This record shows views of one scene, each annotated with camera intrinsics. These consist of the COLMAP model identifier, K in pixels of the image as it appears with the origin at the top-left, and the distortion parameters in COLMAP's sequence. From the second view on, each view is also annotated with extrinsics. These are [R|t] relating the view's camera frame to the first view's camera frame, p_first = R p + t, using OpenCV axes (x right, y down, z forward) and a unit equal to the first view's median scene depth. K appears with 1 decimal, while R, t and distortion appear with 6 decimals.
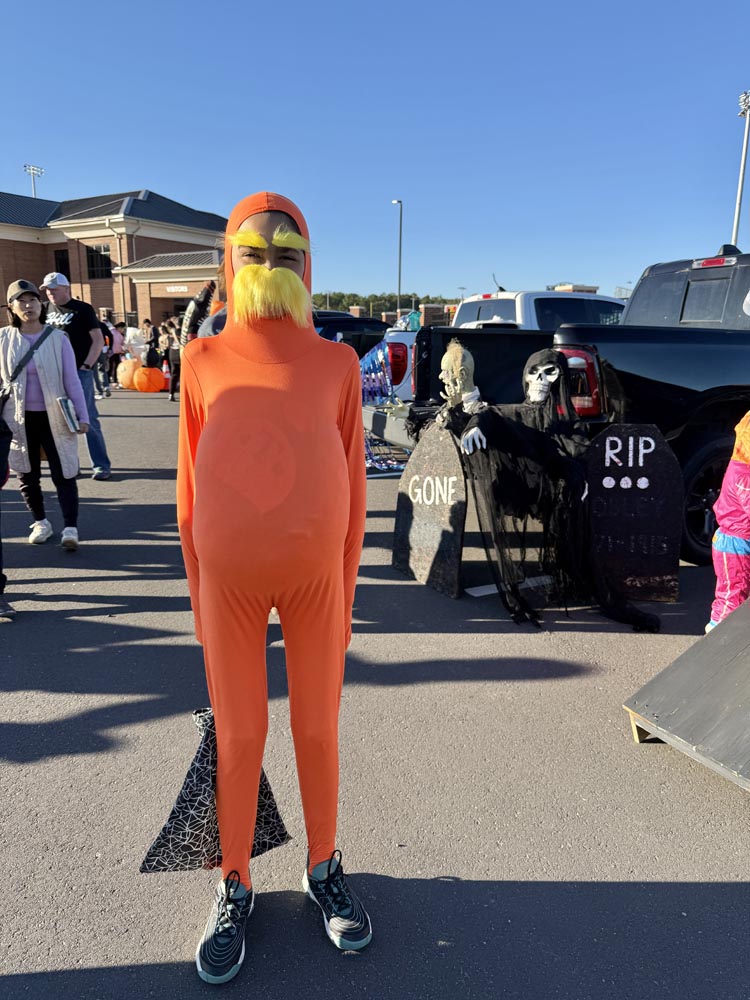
lens RADIAL K [[703.1, 0, 379.2], [0, 703.1, 507.9], [0, 0, 1]] dist [-0.001655, -0.004777]
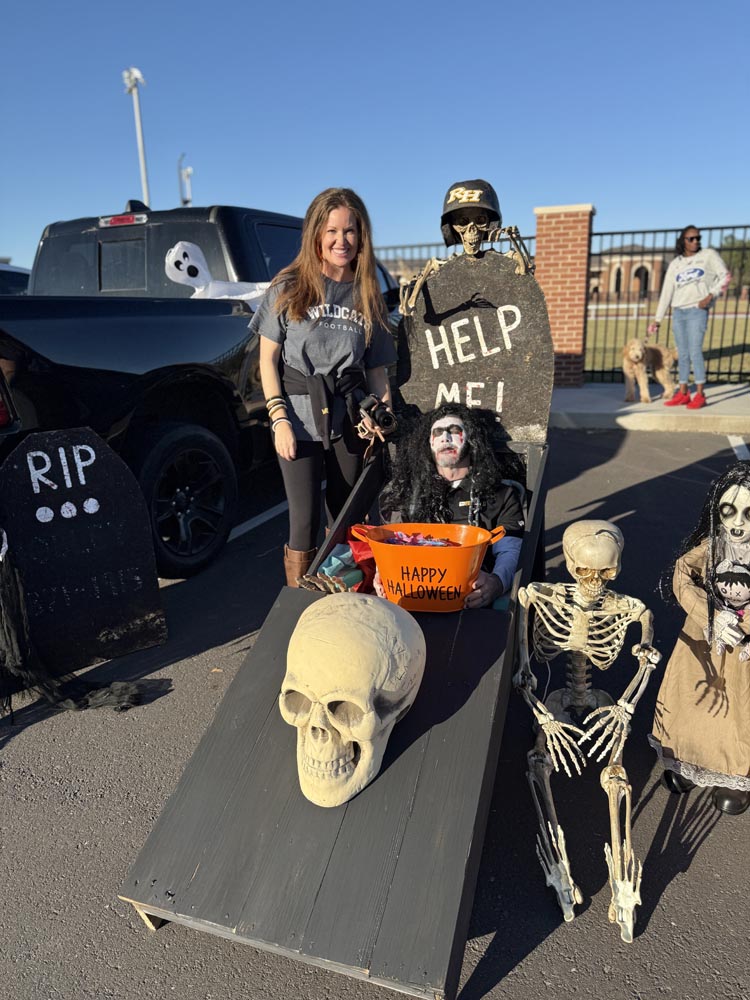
lens RADIAL K [[703.1, 0, 381.3], [0, 703.1, 499.1], [0, 0, 1]] dist [-0.001655, -0.004777]
pose [[0.739408, -0.207023, 0.640638, 0.122430], [0.193493, 0.976749, 0.092312, -0.051207], [-0.644853, 0.055703, 0.762274, 0.222364]]
